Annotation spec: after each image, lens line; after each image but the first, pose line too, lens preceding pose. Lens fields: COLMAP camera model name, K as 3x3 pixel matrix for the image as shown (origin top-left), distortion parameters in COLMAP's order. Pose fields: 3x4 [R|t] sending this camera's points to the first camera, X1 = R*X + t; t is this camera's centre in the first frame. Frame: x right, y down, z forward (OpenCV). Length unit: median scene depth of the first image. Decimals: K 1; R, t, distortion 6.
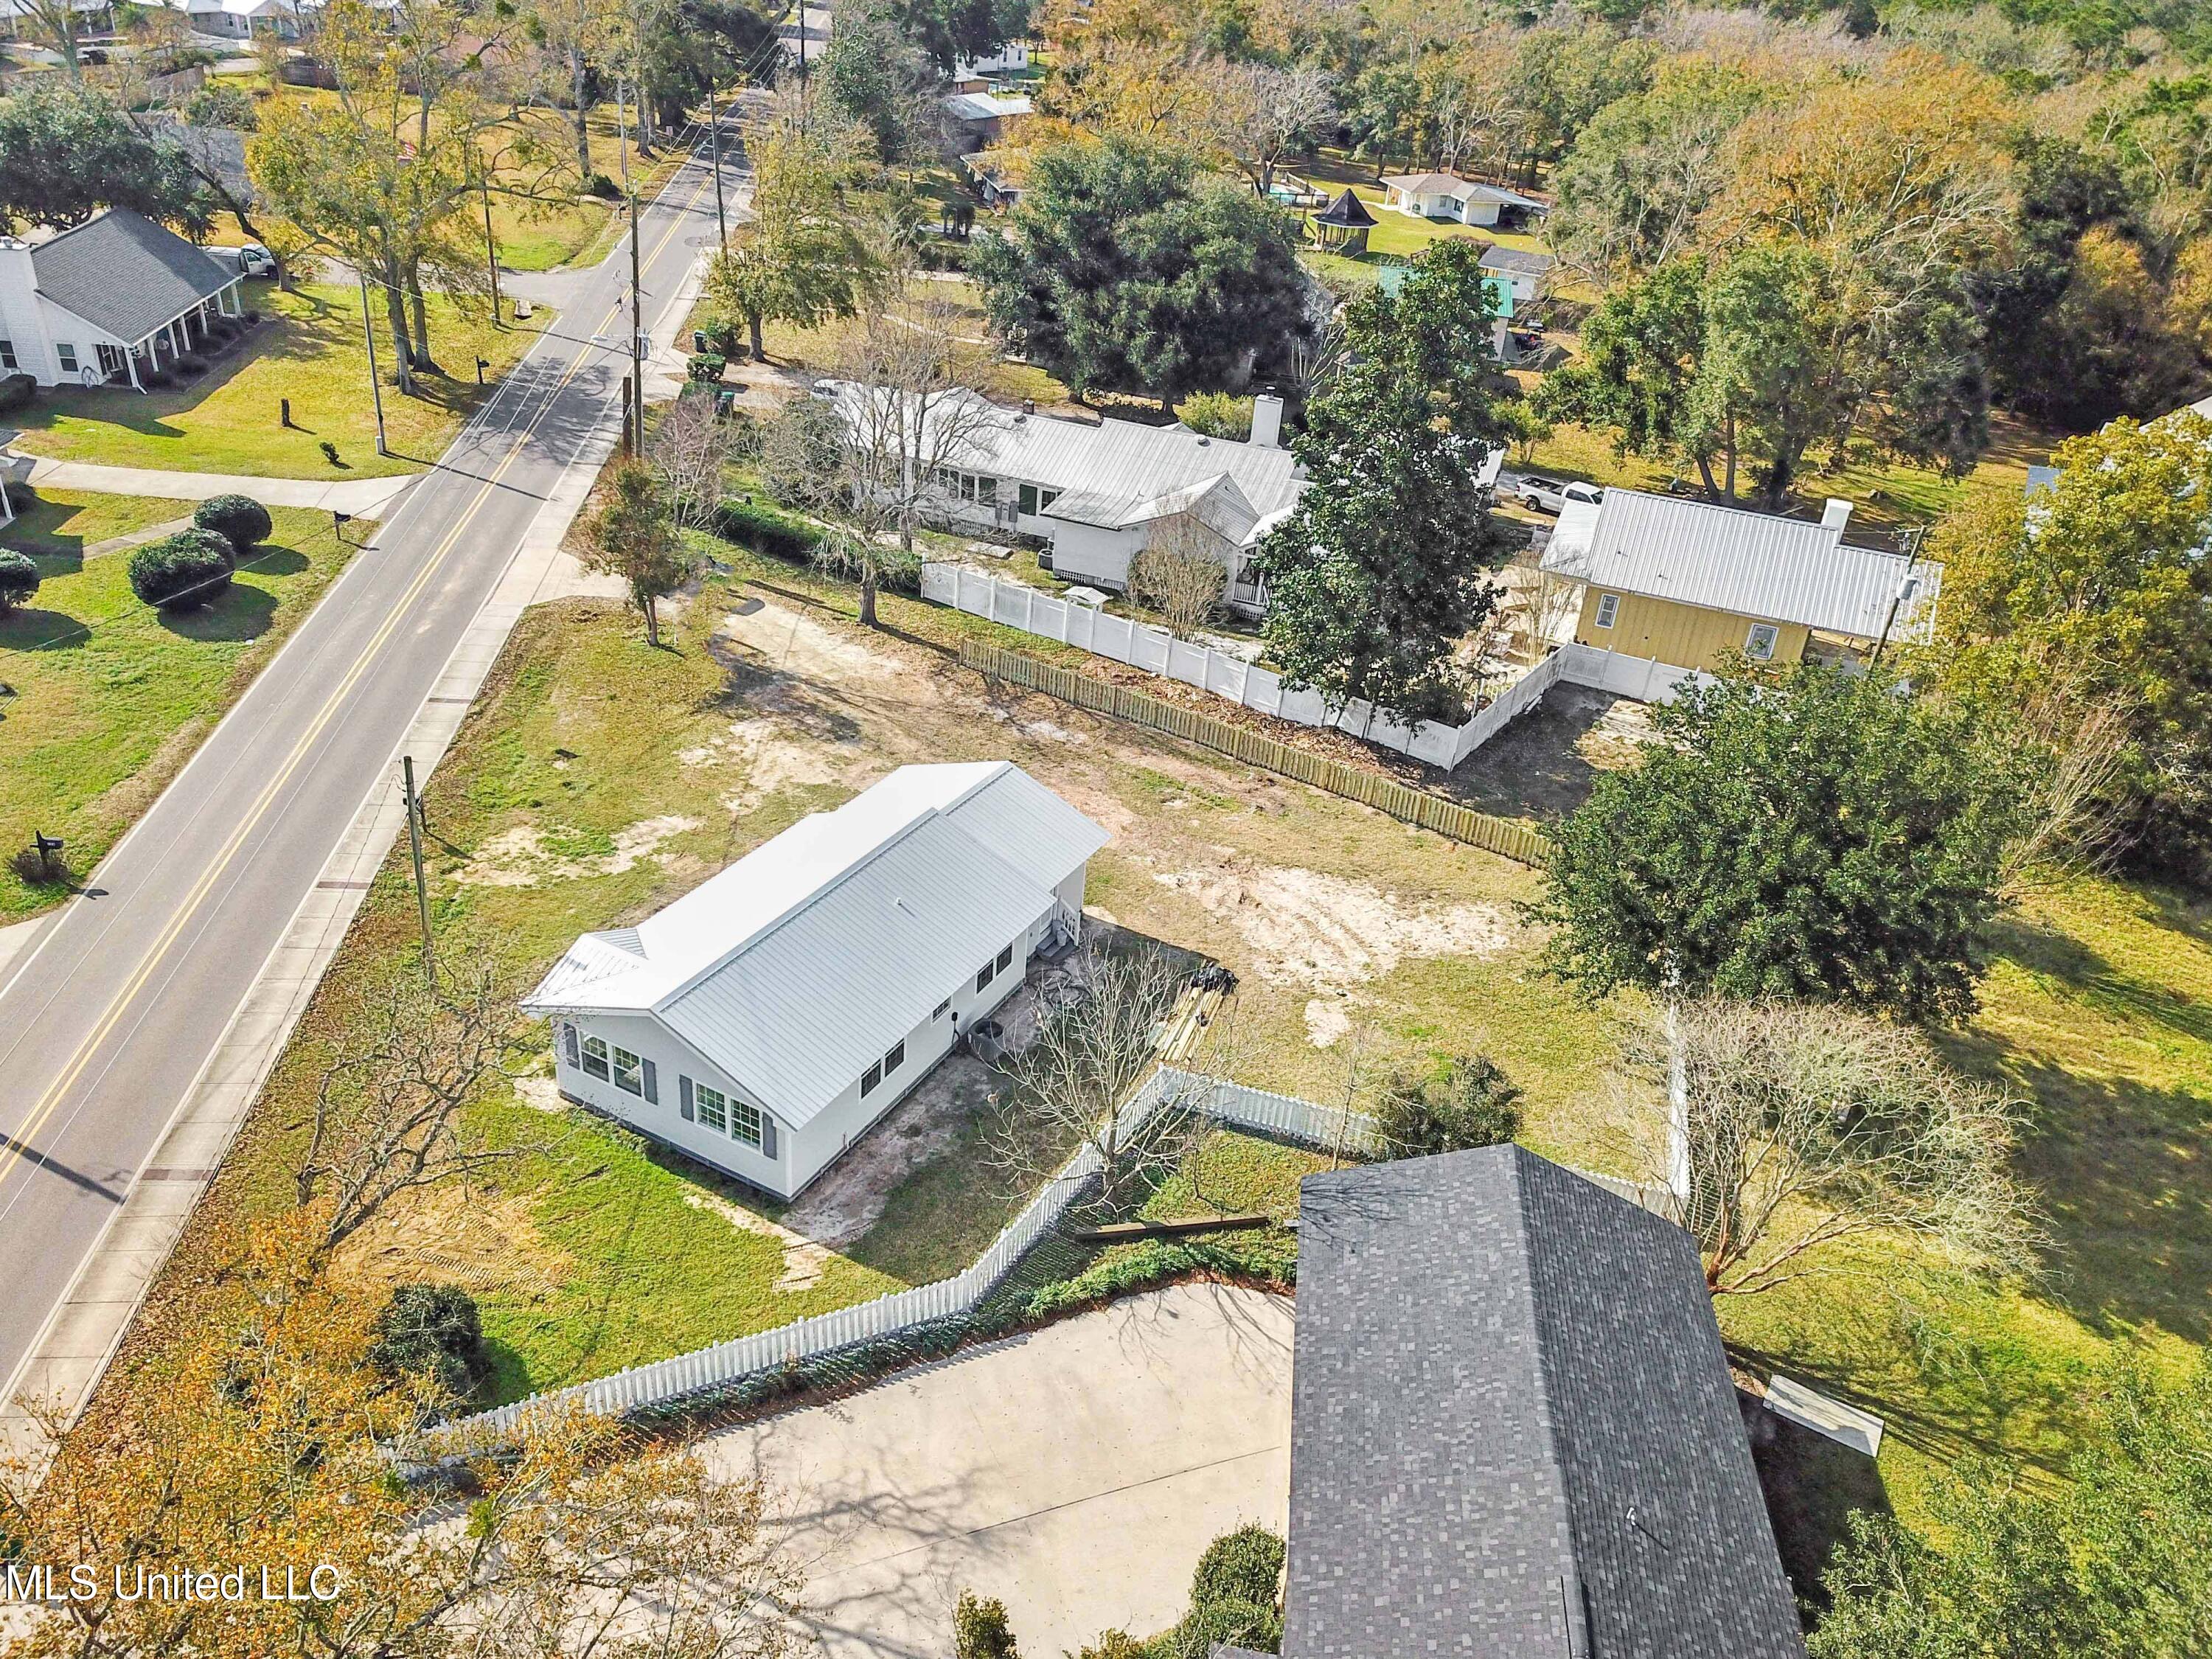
lens RADIAL K [[1701.5, 0, 1093.6], [0, 1701.5, 821.7], [0, 0, 1]] dist [0.030879, -0.005863]
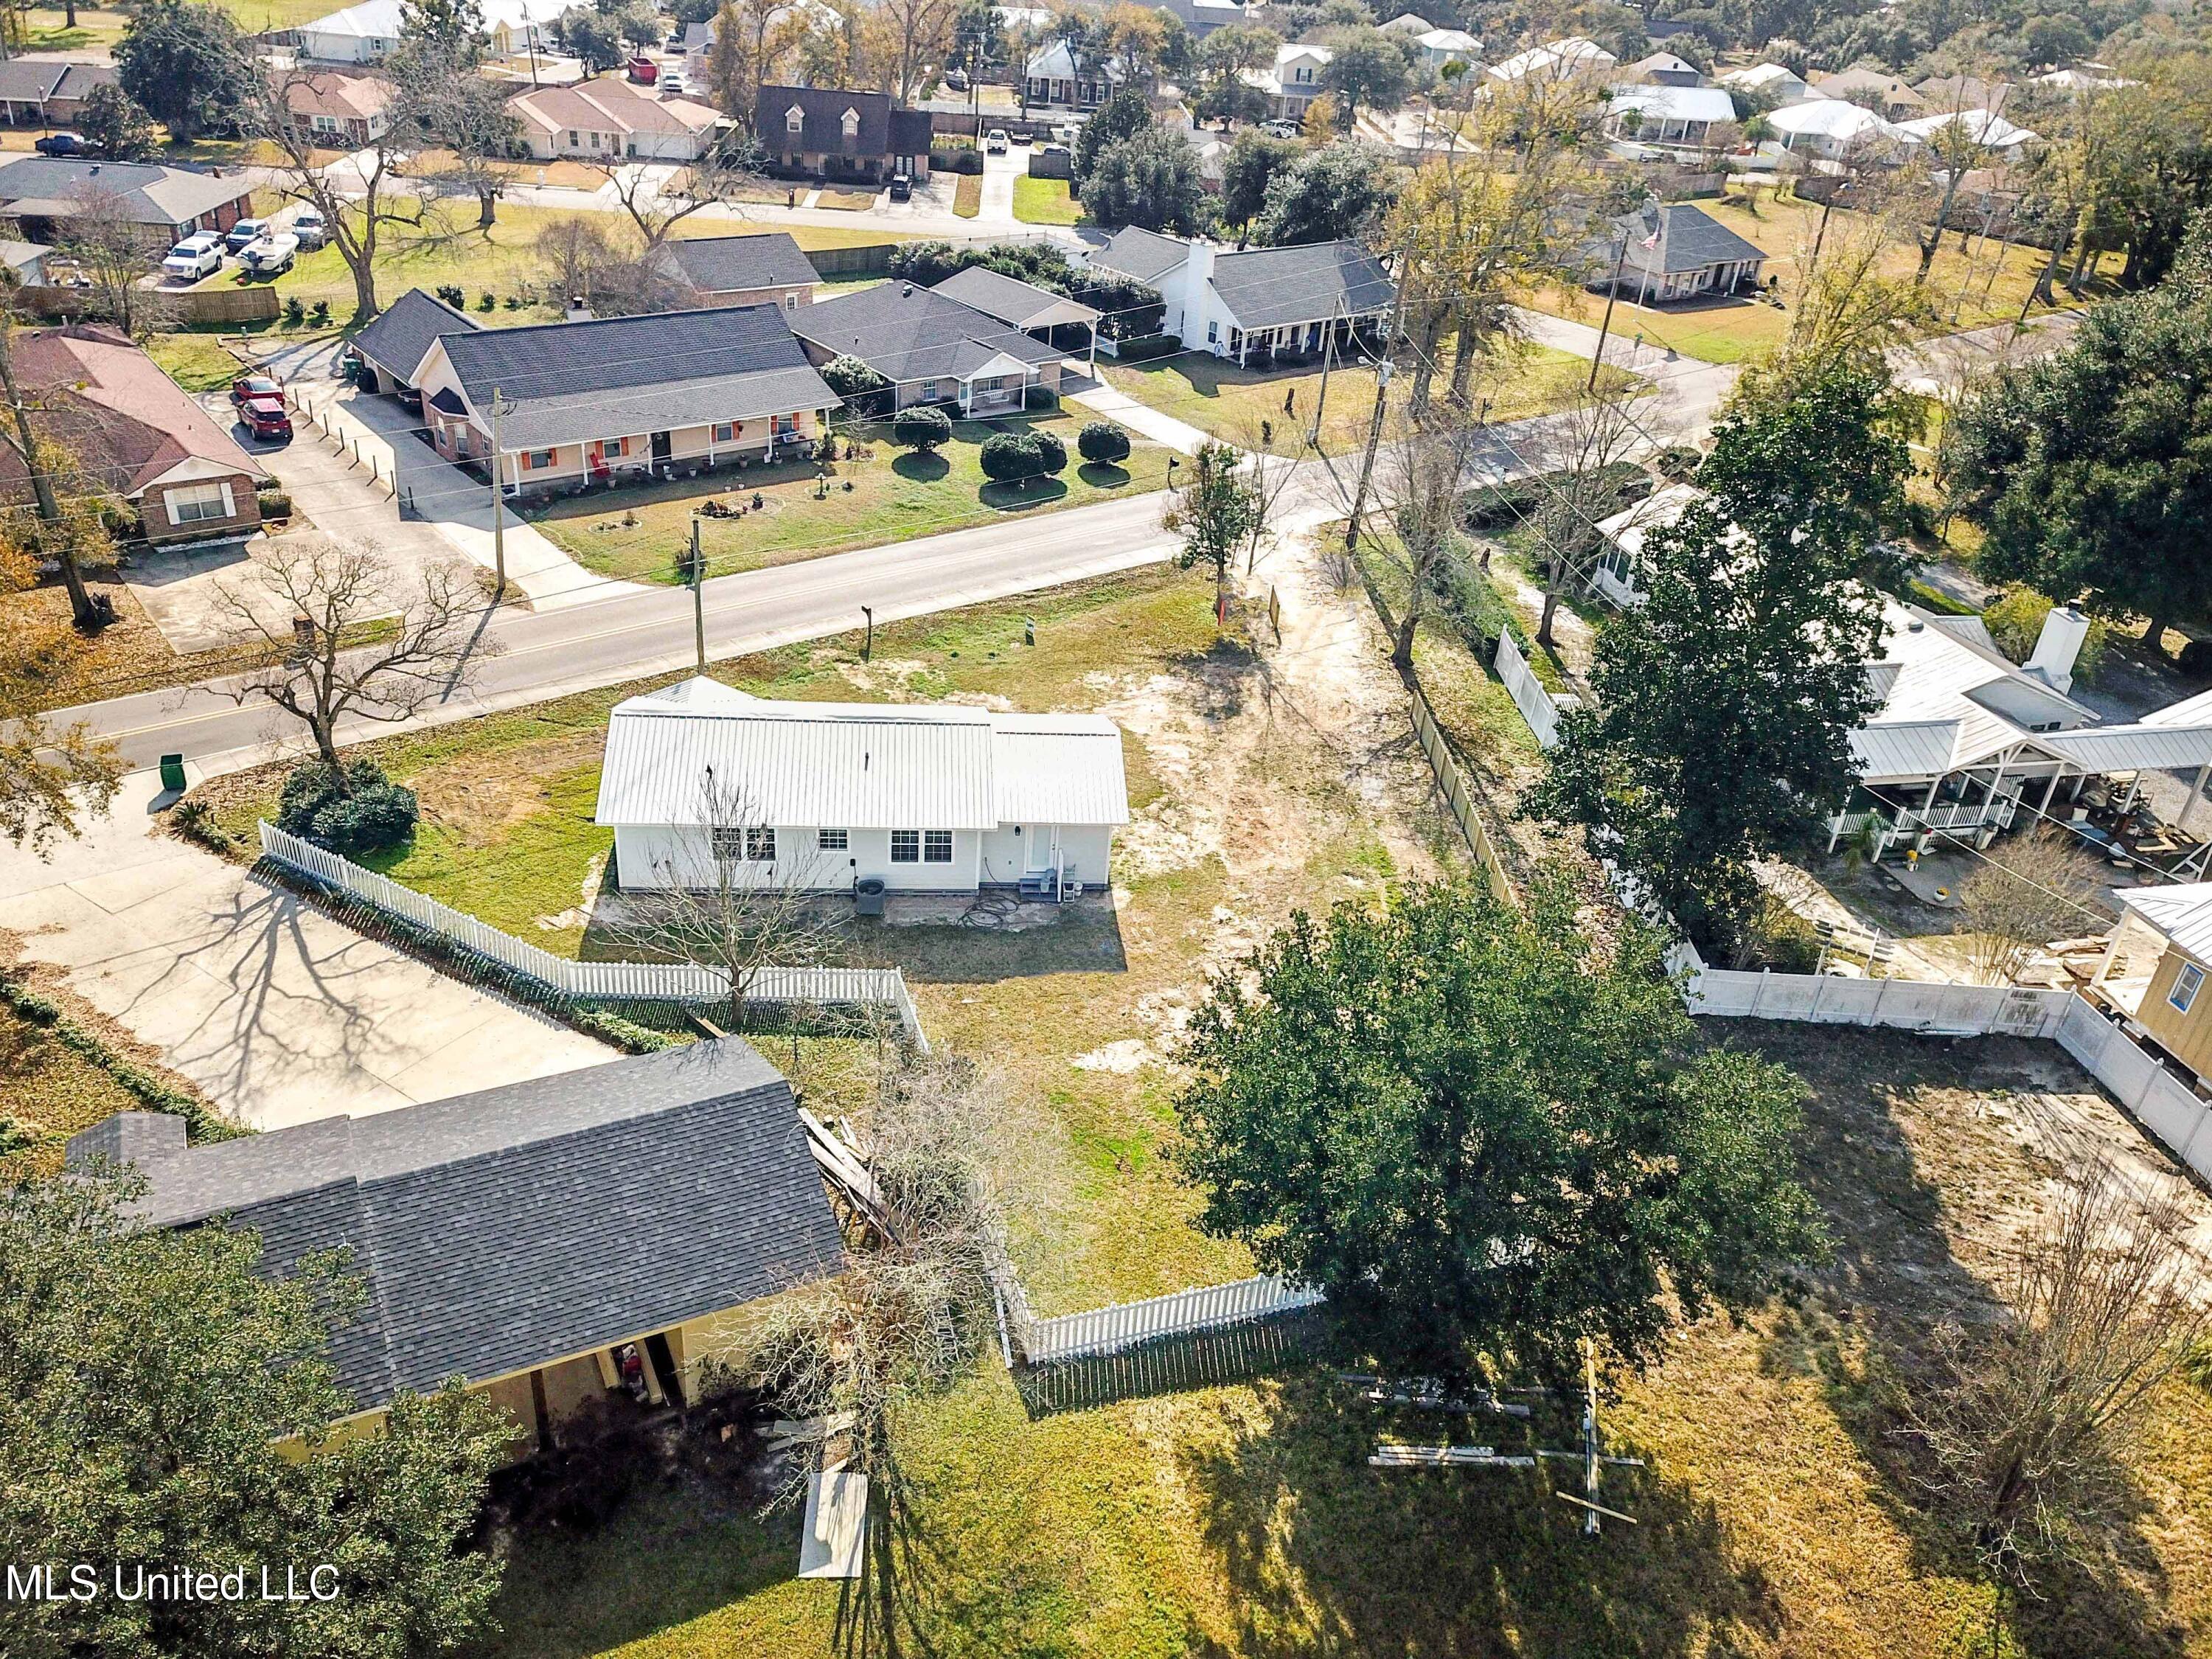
lens RADIAL K [[1701.5, 0, 1108.0], [0, 1701.5, 776.9], [0, 0, 1]] dist [0.030879, -0.005863]
pose [[0.564946, 0.360879, -0.742026, 0.615250], [-0.431911, 0.895580, 0.106720, -0.098265], [0.703057, 0.260198, 0.661822, 0.240633]]
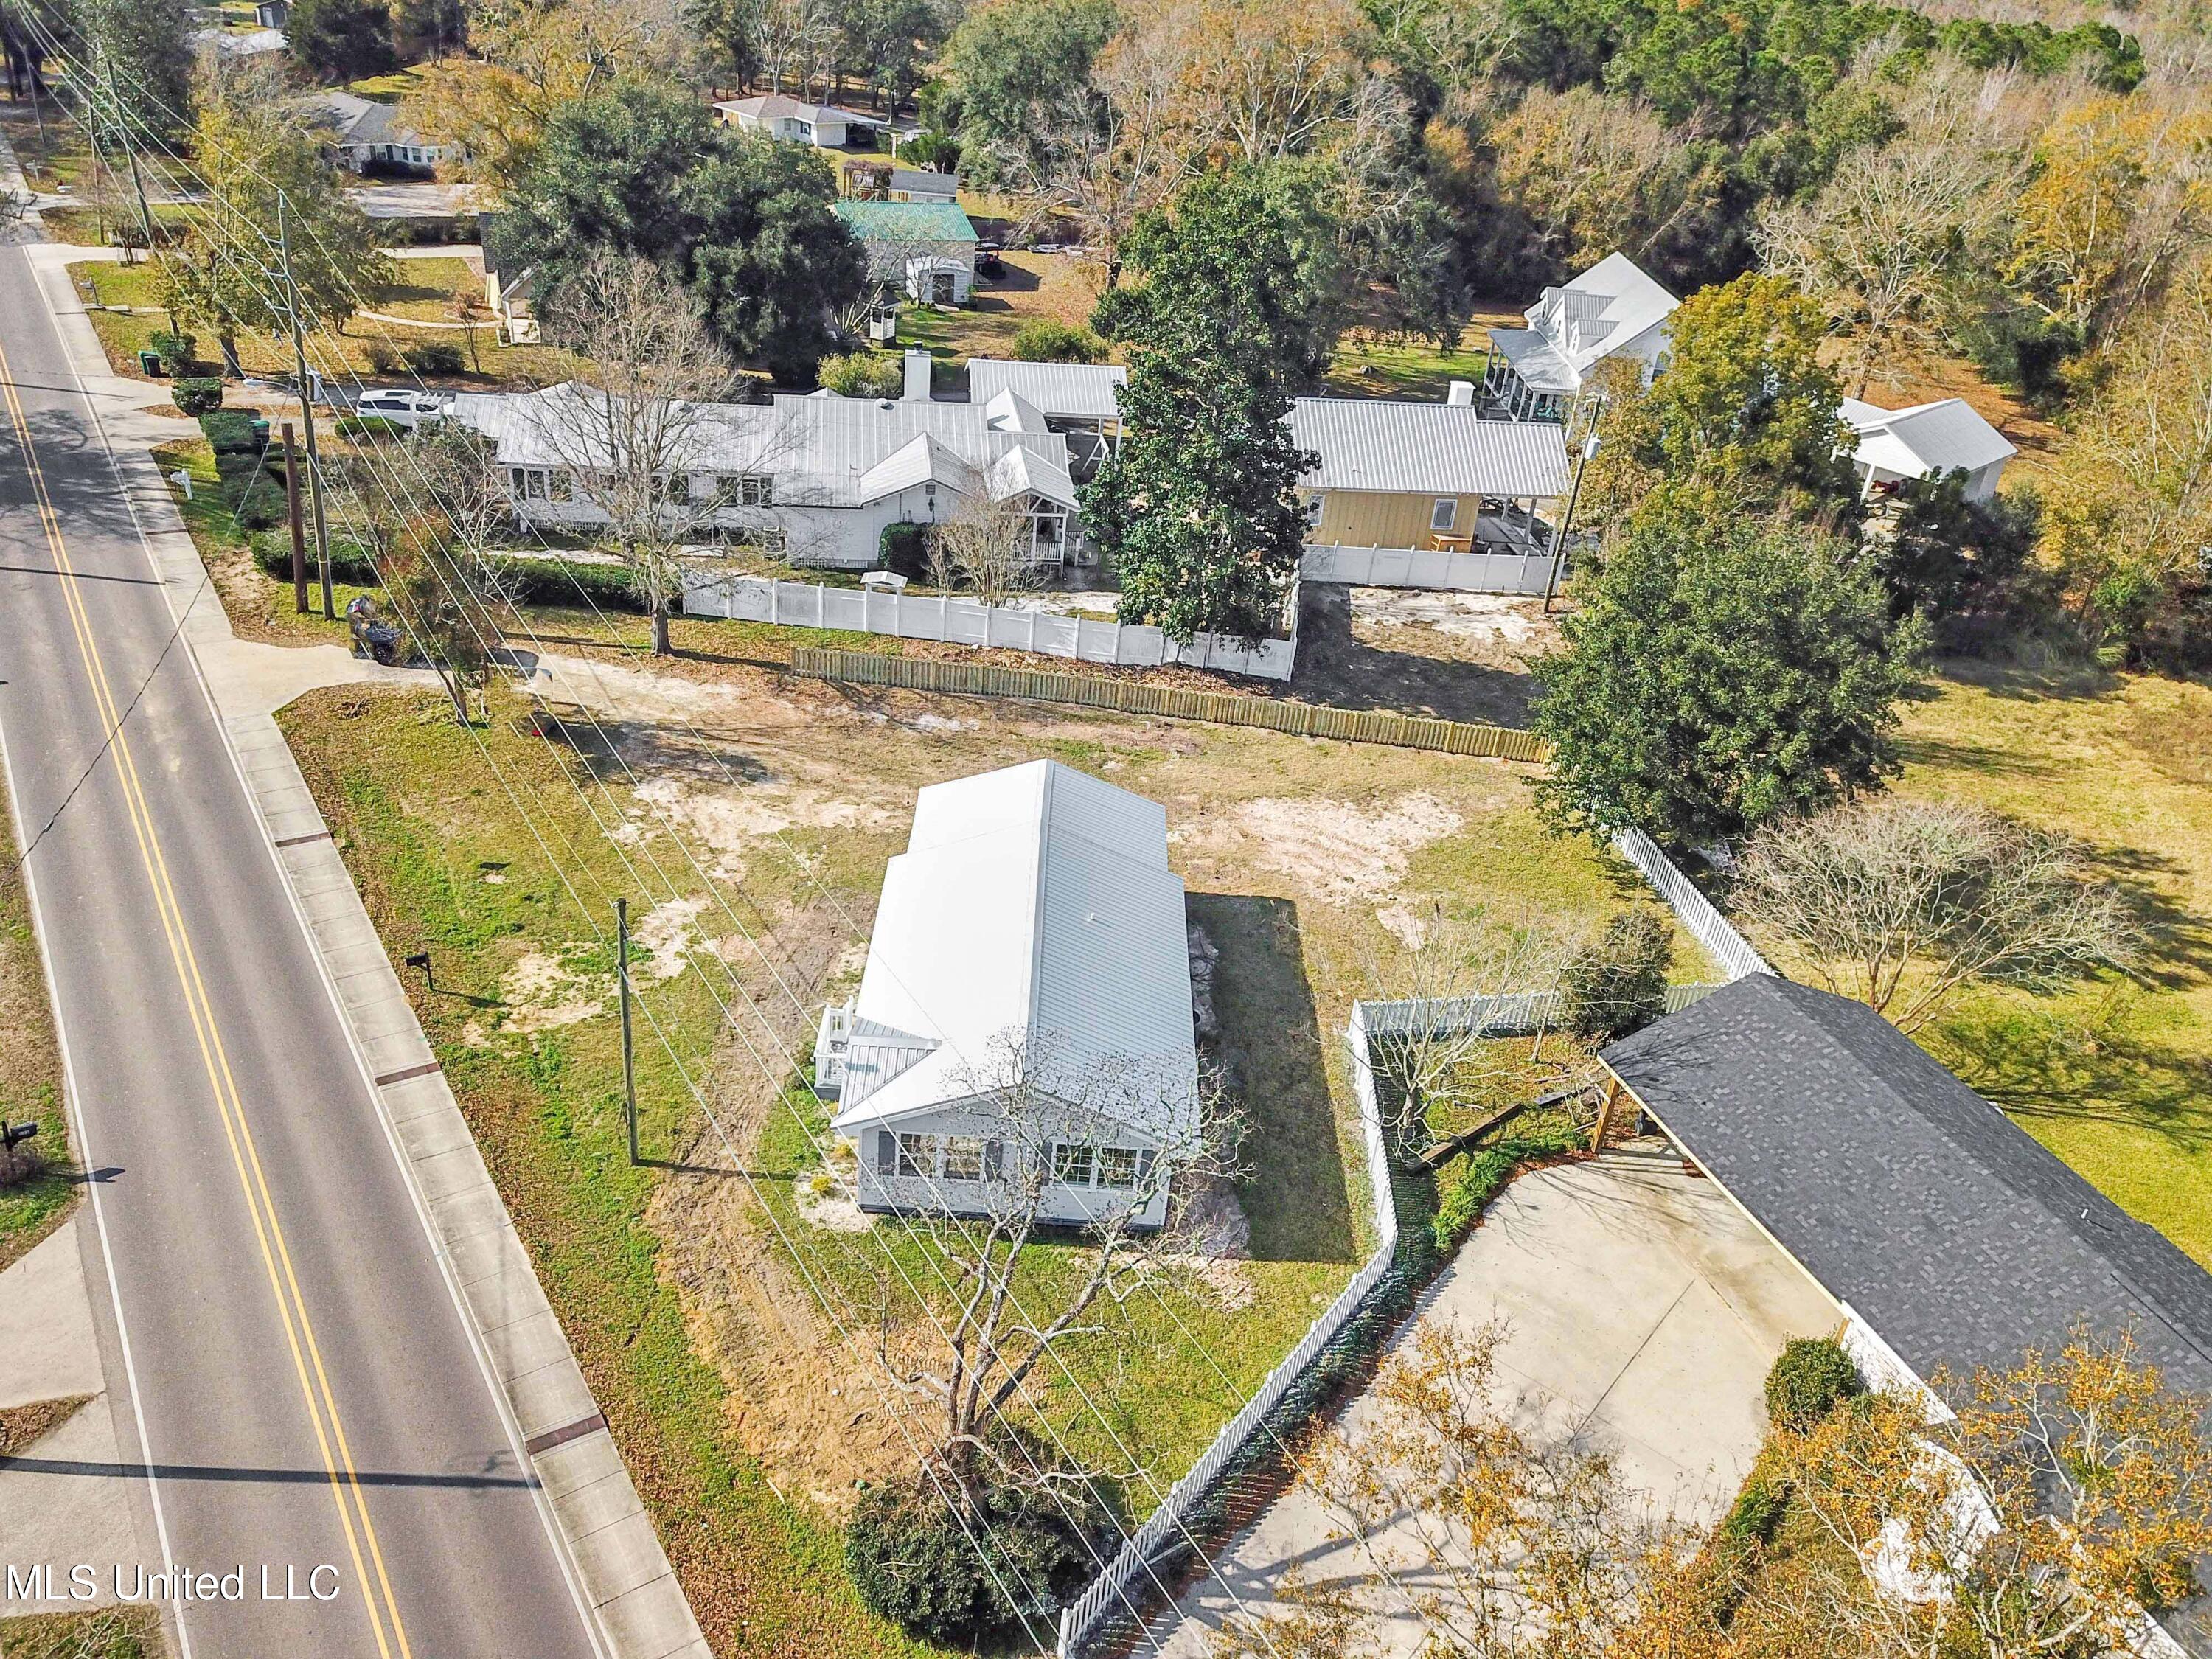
lens RADIAL K [[1701.5, 0, 1097.1], [0, 1701.5, 828.1], [0, 0, 1]] dist [0.030879, -0.005863]
pose [[0.883267, -0.238151, 0.403885, -0.356235], [0.216732, 0.971228, 0.098709, -0.071781], [-0.415772, 0.000348, 0.909469, 0.069258]]
